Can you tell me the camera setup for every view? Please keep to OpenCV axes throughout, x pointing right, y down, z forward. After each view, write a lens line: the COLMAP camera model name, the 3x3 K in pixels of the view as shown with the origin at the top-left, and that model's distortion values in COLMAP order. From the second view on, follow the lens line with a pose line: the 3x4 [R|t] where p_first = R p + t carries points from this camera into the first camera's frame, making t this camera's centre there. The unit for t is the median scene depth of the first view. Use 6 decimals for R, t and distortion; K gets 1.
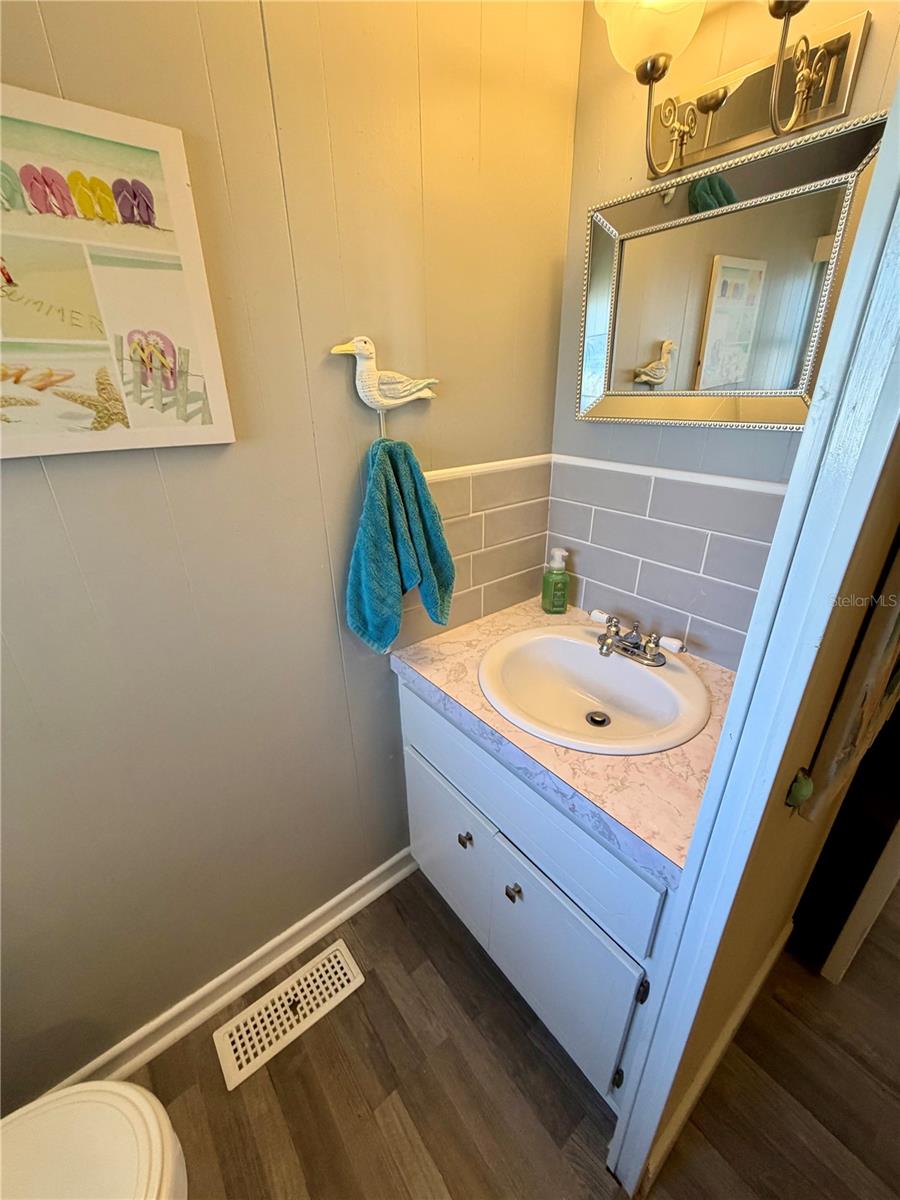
lens RADIAL K [[483.7, 0, 448.7], [0, 483.7, 597.3], [0, 0, 1]] dist [0.001026, -0.000060]
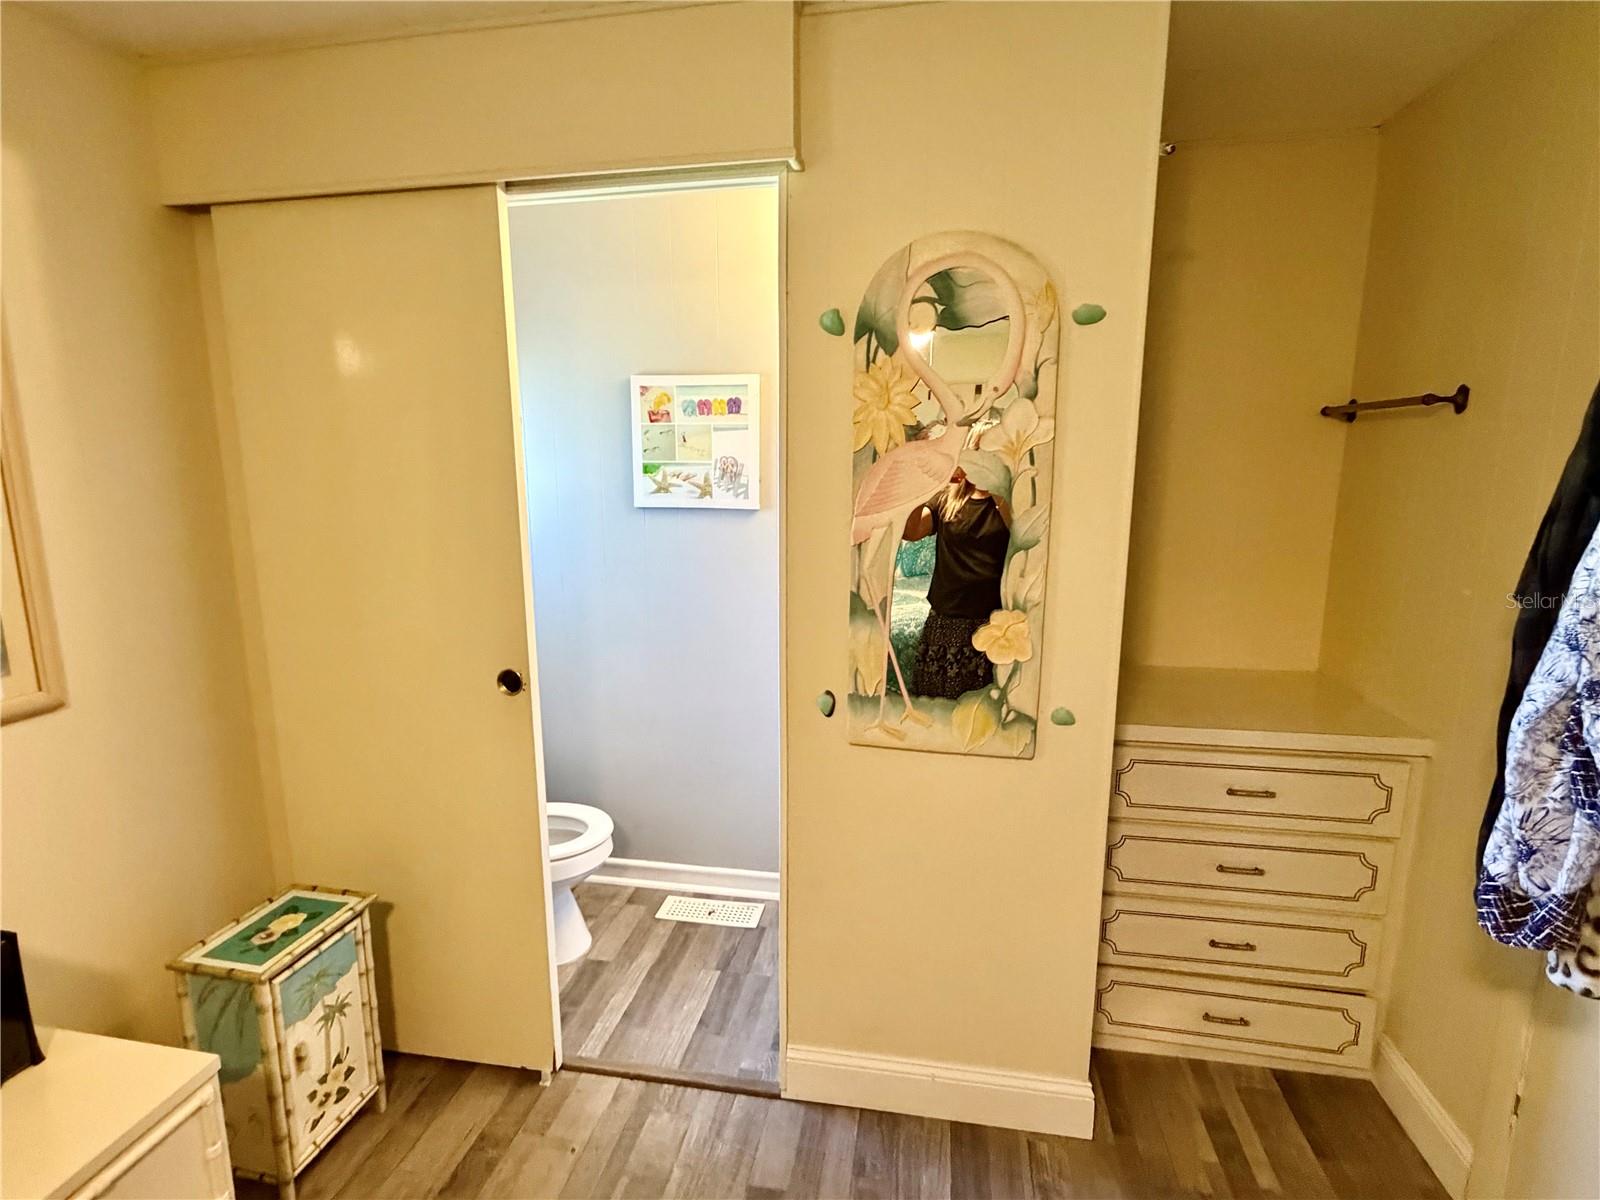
lens RADIAL K [[795.4, 0, 801.7], [0, 795.4, 603.9], [0, 0, 1]] dist [-0.000946, 0.001025]
pose [[0.660005, 0.143980, -0.737335, 2.223785], [-0.315993, 0.943625, -0.098590, 0.301709], [0.681573, 0.298062, 0.668294, -0.912076]]
